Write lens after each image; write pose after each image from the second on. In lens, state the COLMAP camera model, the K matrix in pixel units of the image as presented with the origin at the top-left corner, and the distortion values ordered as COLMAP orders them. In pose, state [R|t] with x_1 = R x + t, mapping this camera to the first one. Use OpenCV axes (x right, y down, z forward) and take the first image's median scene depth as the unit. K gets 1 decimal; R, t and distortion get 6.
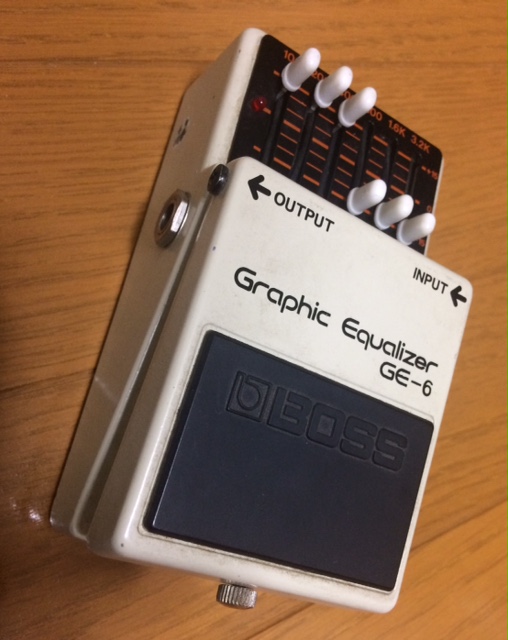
lens RADIAL K [[612.6, 0, 271.2], [0, 612.6, 320.0], [0, 0, 1]] dist [0.001054, -0.001032]
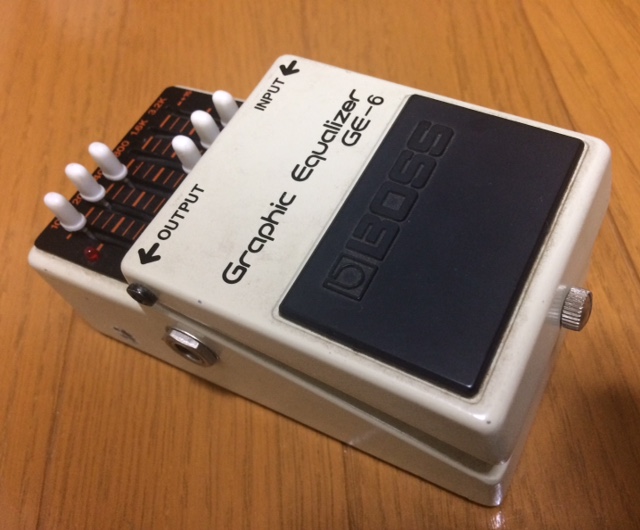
lens RADIAL K [[592.8, 0, 320.0], [0, 592.8, 265.0], [0, 0, 1]] dist [-0.001861, -0.007921]
pose [[0.071900, -0.997086, 0.025510, -0.034358], [0.989161, 0.067999, -0.130139, 0.152005], [0.128025, 0.034591, 0.991168, 0.057311]]
